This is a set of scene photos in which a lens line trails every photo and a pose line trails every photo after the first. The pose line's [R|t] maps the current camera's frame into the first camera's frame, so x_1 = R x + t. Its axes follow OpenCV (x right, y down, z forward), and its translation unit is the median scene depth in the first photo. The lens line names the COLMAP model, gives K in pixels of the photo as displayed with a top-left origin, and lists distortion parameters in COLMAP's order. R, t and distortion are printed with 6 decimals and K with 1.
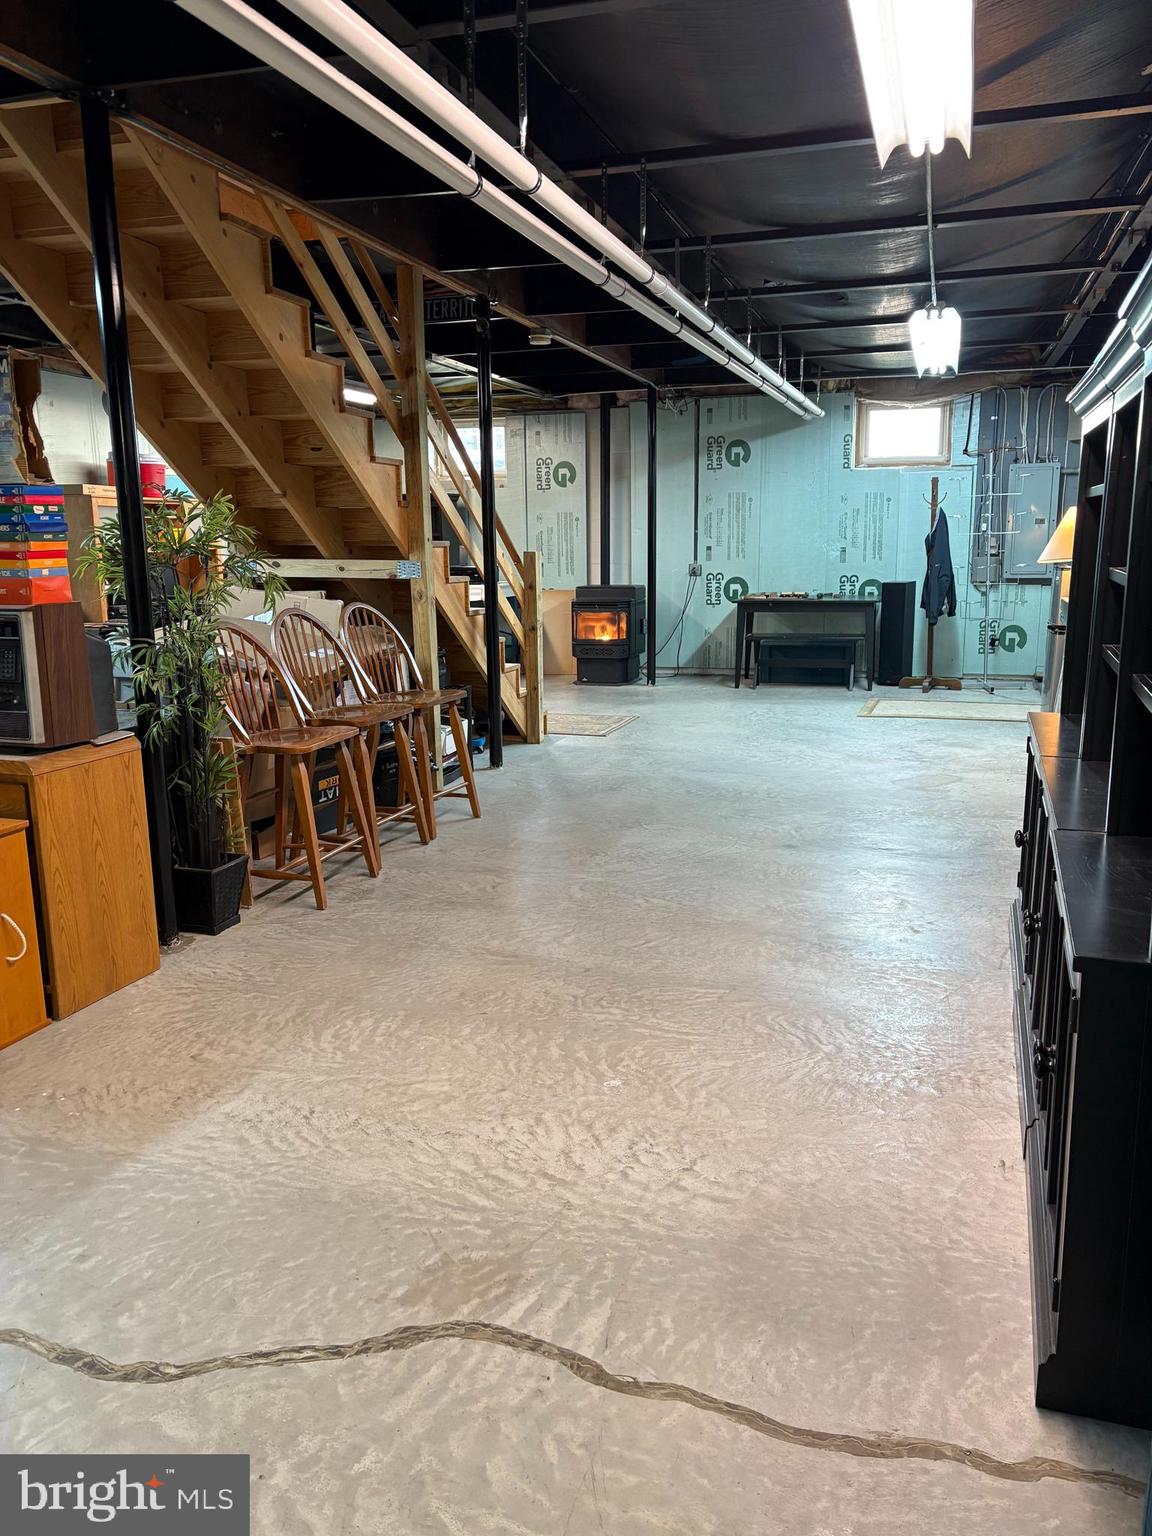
lens RADIAL K [[1125.6, 0, 576.0], [0, 1125.6, 768.0], [0, 0, 1]] dist [-0.007312, -0.002211]
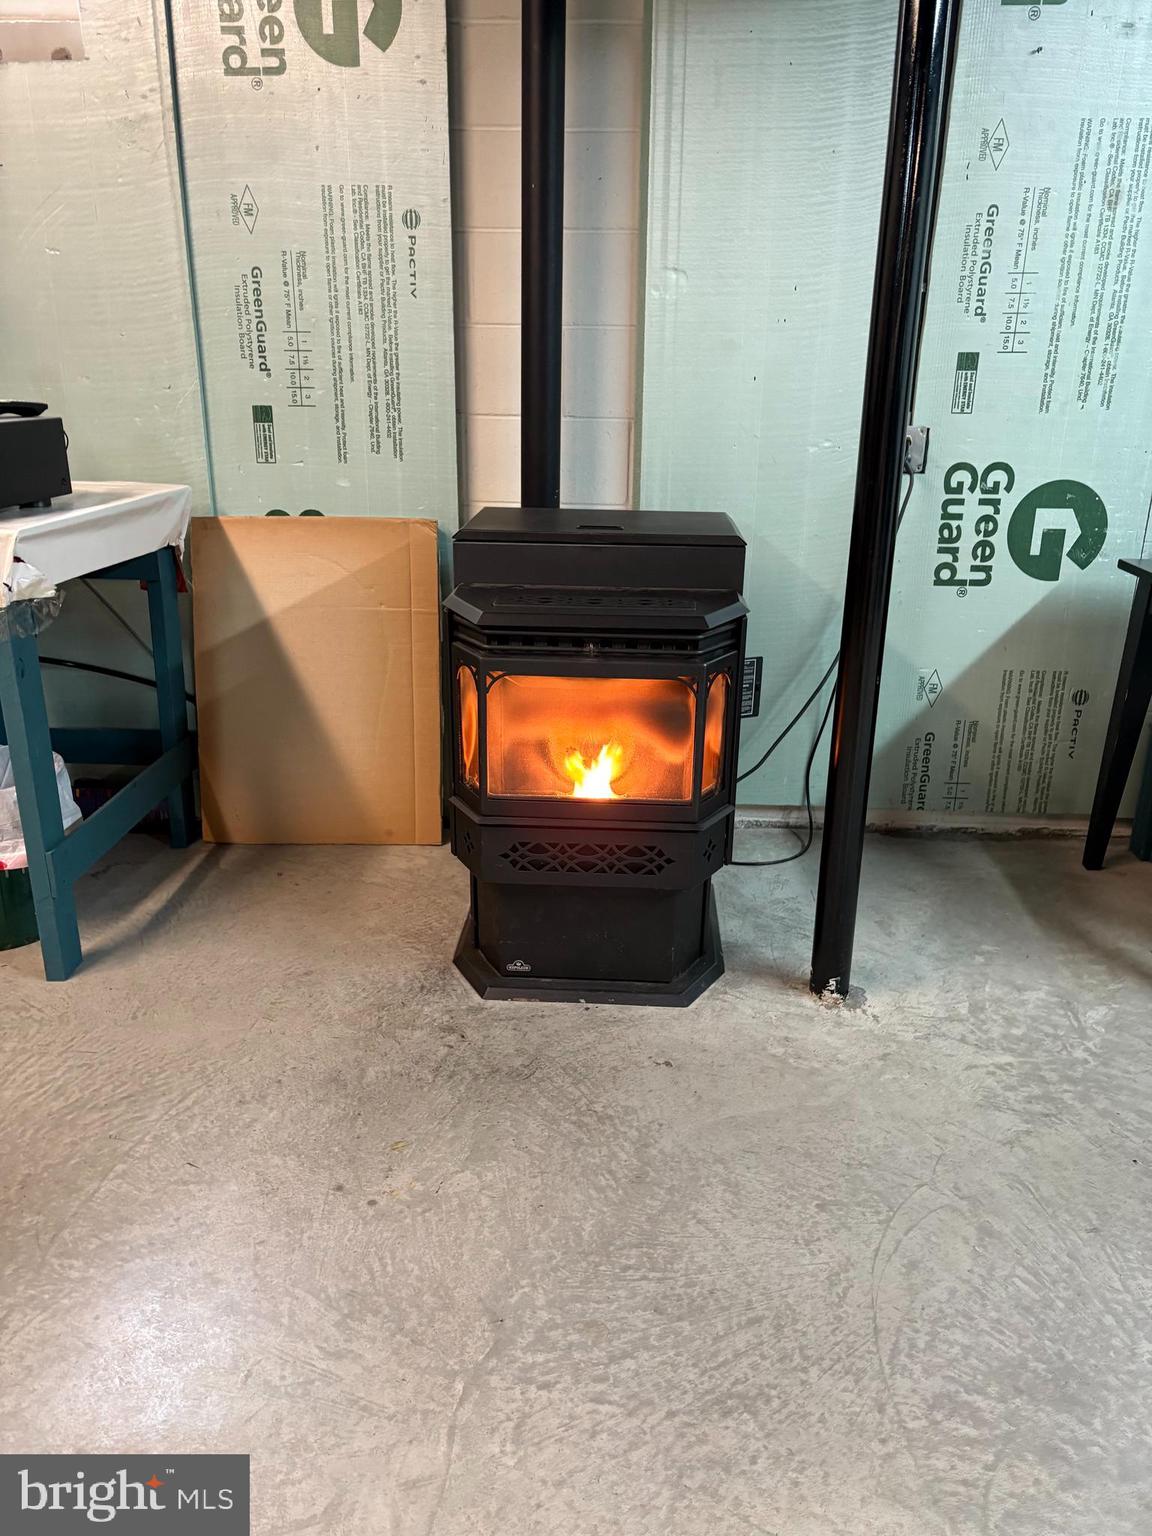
lens RADIAL K [[1125.6, 0, 576.0], [0, 1125.6, 768.0], [0, 0, 1]] dist [-0.007312, -0.002211]
pose [[0.965003, -0.066808, 0.253587, -0.033802], [0.027449, 0.987426, 0.155683, -0.145862], [-0.260799, -0.143274, 0.954702, 0.764223]]
